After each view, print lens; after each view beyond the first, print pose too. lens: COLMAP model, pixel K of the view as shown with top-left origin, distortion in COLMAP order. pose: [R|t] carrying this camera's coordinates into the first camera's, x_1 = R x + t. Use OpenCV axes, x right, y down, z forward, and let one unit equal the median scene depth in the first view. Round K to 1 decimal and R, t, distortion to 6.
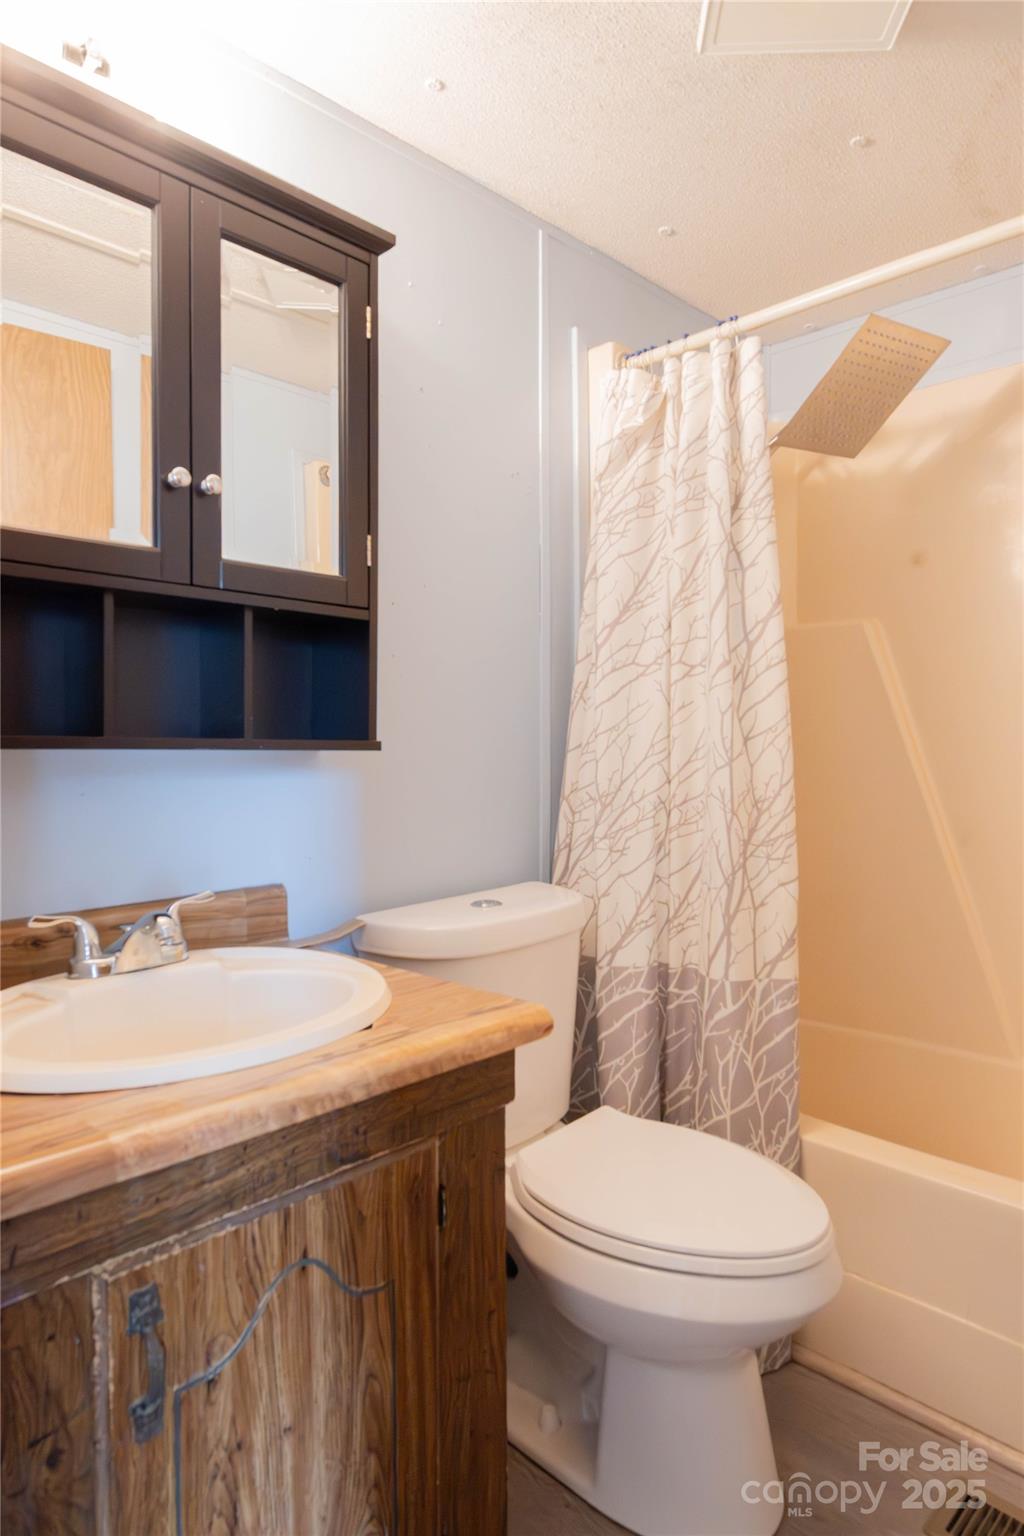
lens RADIAL K [[939.4, 0, 511.0], [0, 939.4, 762.5], [0, 0, 1]] dist [-0.004680, 0.001734]
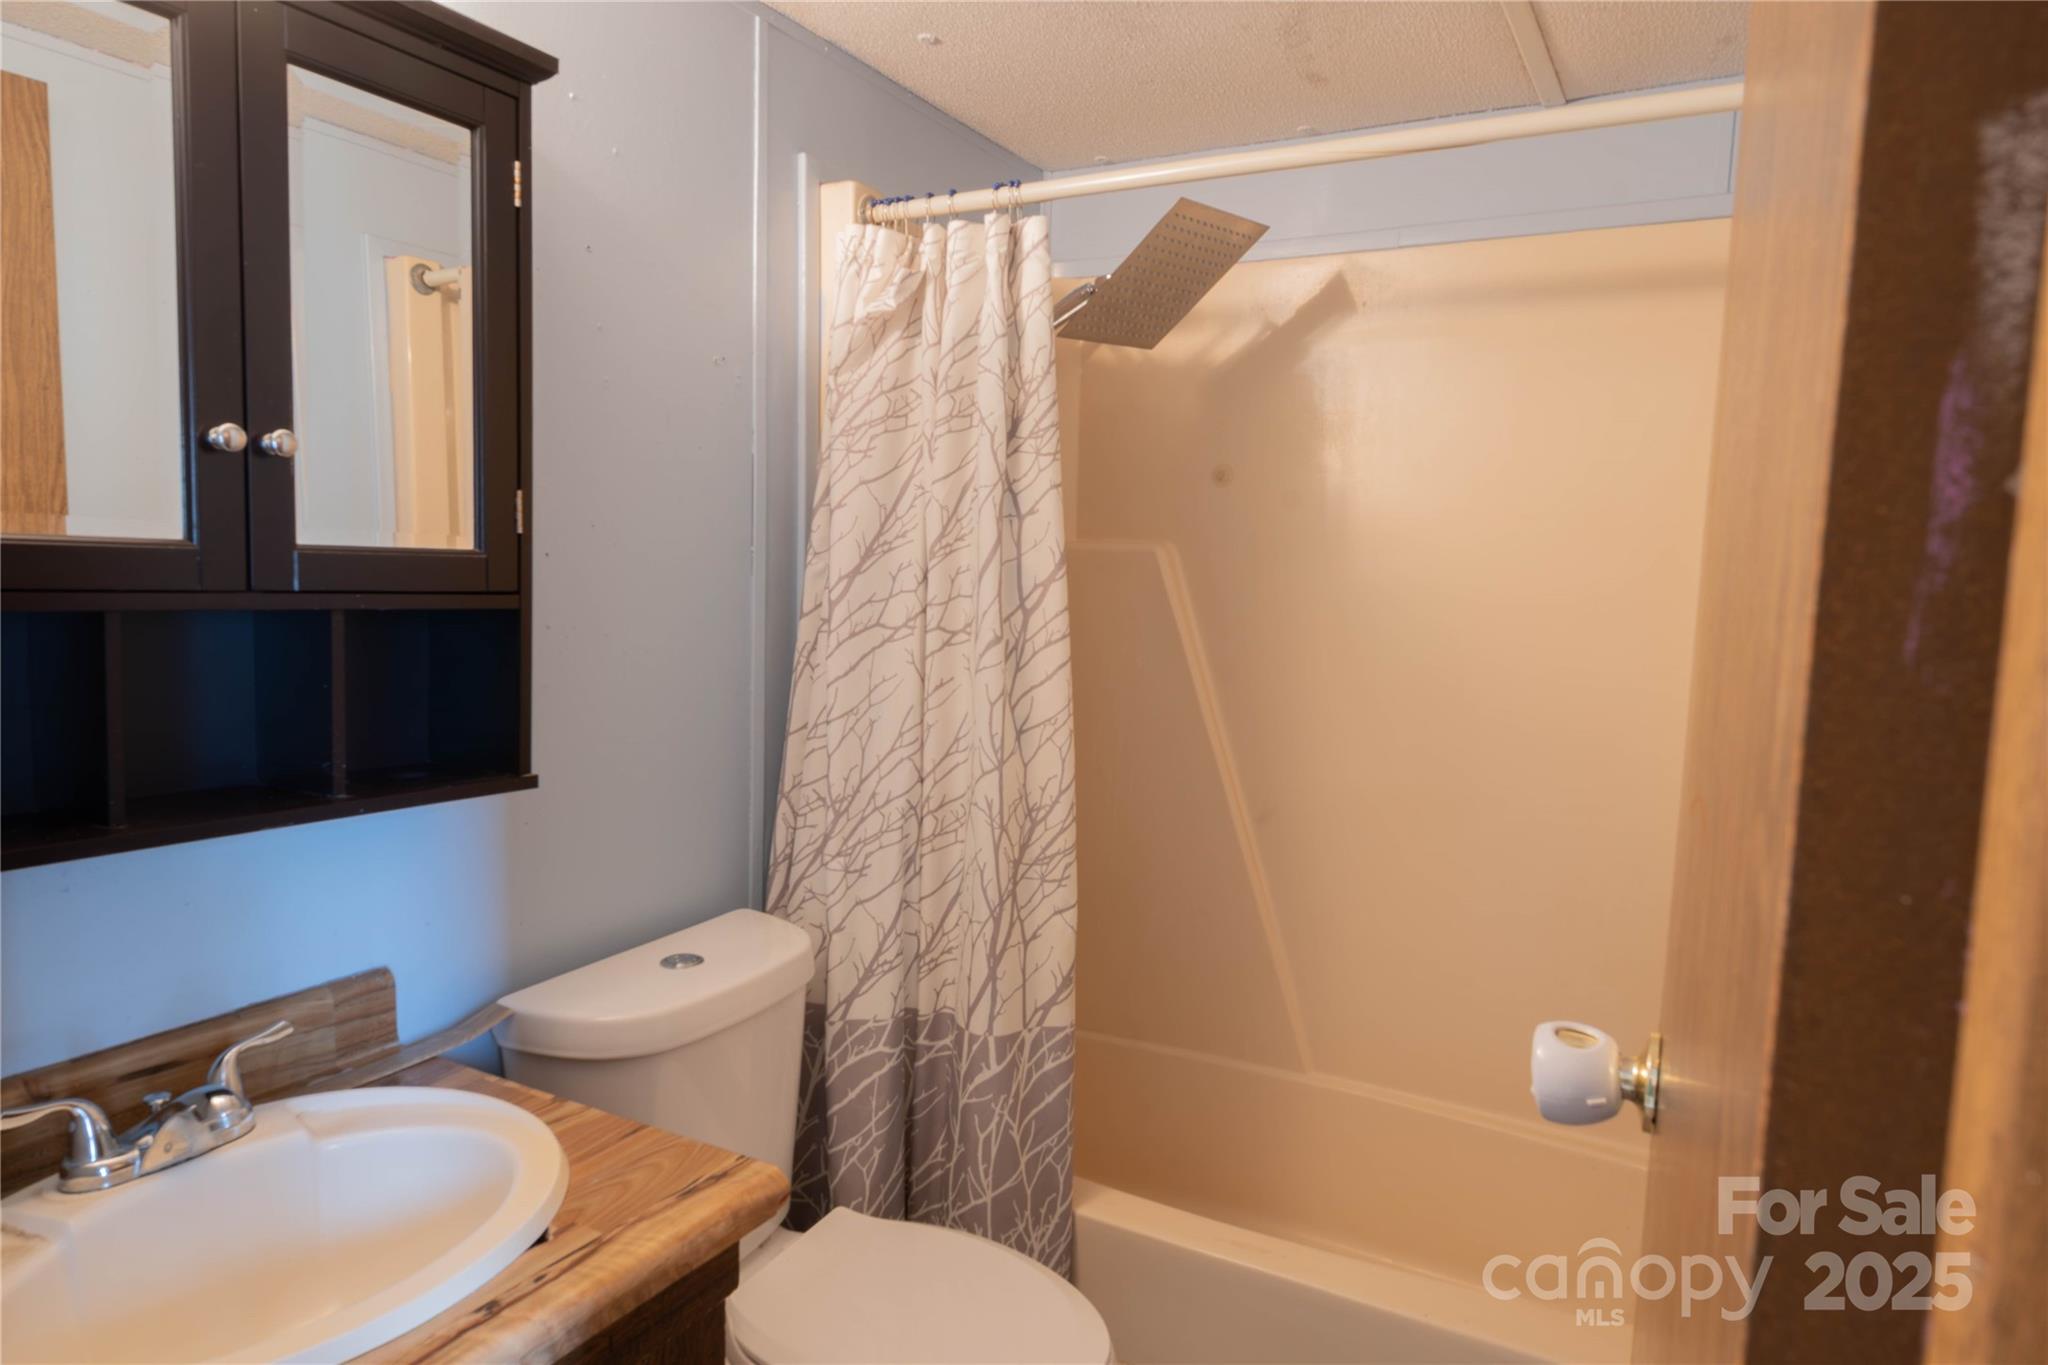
lens RADIAL K [[1252.5, 0, 1030.6], [0, 1252.5, 681.8], [0, 0, 1]] dist [-0.004680, 0.001734]
pose [[0.962107, 0.003145, 0.272653, -0.030209], [-0.021945, 0.997583, 0.065932, -0.138547], [-0.271787, -0.069417, 0.959851, -0.019357]]
